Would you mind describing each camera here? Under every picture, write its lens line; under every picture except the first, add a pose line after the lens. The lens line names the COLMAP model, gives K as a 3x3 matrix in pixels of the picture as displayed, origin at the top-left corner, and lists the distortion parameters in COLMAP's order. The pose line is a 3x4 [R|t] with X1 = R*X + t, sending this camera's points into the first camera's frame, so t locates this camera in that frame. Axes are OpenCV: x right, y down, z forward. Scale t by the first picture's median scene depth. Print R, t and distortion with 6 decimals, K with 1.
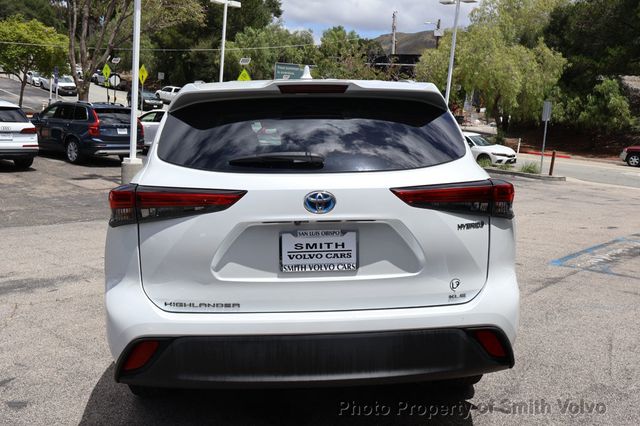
lens RADIAL K [[608.1, 0, 318.4], [0, 608.1, 214.7], [0, 0, 1]] dist [0.025573, 0.000000]
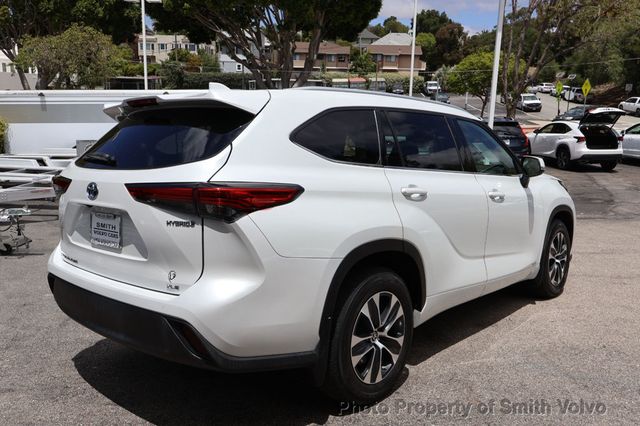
lens RADIAL K [[549.8, 0, 319.7], [0, 549.8, 214.1], [0, 0, 1]] dist [-0.002732, -0.001802]
pose [[0.676296, 0.089961, -0.731116, 1.127826], [-0.096300, 0.994794, 0.033327, -0.054869], [0.730308, 0.047867, 0.681439, 0.524655]]
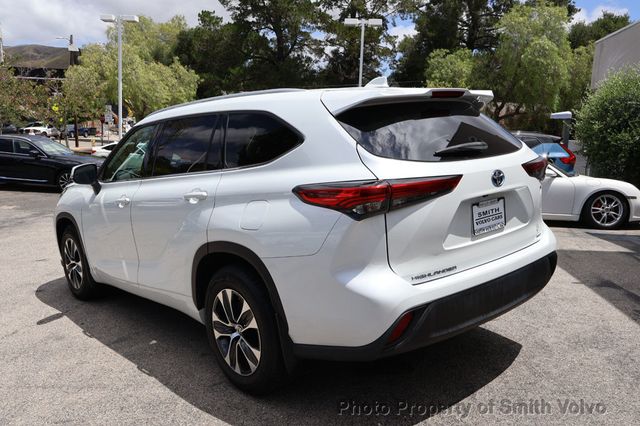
lens RADIAL K [[549.8, 0, 322.2], [0, 549.8, 210.4], [0, 0, 1]] dist [-0.002732, -0.001802]
pose [[0.797768, -0.127365, 0.589359, -0.968942], [0.132004, 0.990617, 0.035397, -0.041693], [-0.588337, 0.049559, 0.807095, 0.240876]]
